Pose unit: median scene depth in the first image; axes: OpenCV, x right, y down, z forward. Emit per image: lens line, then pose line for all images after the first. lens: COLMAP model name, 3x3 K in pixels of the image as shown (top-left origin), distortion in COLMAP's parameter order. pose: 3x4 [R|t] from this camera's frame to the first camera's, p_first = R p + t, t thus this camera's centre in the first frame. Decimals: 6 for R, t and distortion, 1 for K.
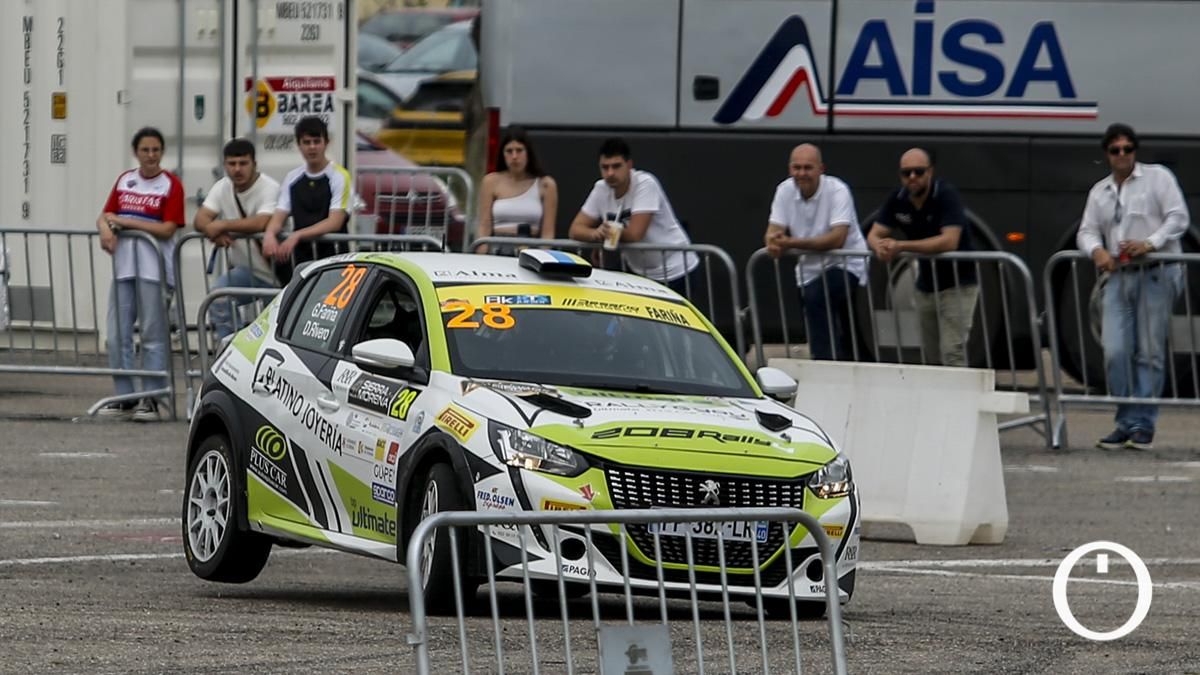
lens RADIAL K [[7454.3, 0, 600.7], [0, 7454.3, 336.0], [0, 0, 1]] dist [-0.986273, 0.000000]
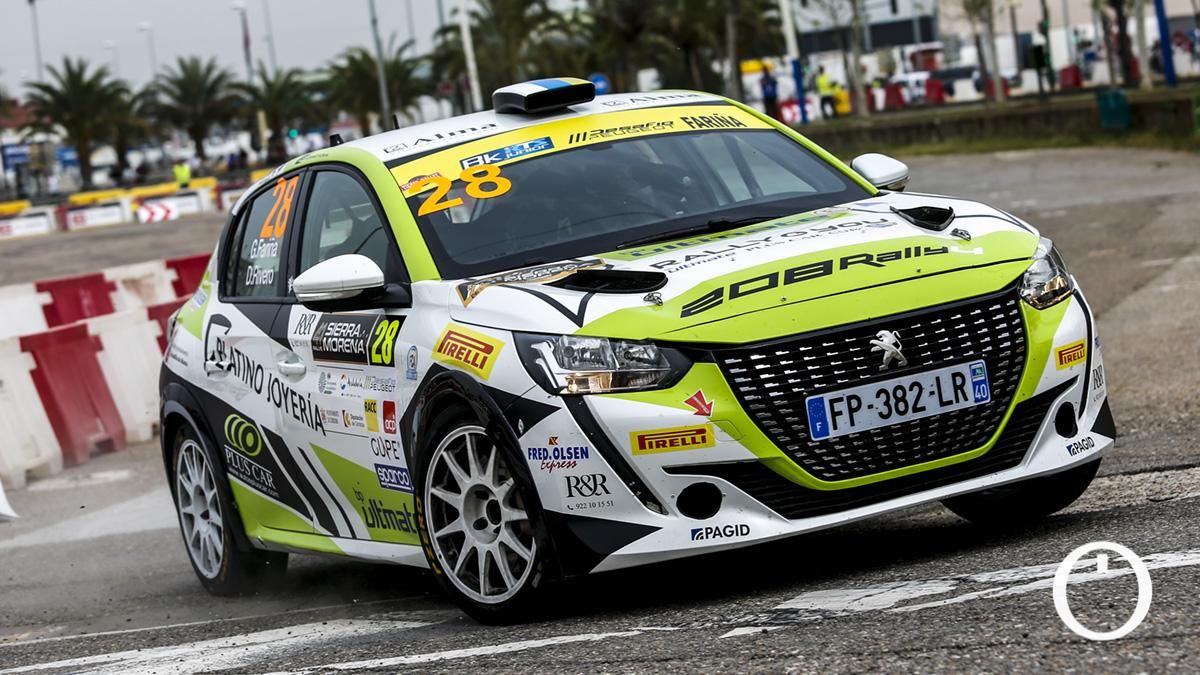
lens RADIAL K [[3333.4, 0, 597.4], [0, 3333.4, 336.8], [0, 0, 1]] dist [0.157459, 0.000000]
pose [[0.962550, -0.271030, 0.006408, -0.009762], [0.270778, 0.962281, 0.026367, 0.005897], [-0.013313, -0.023644, 0.999632, 0.697625]]
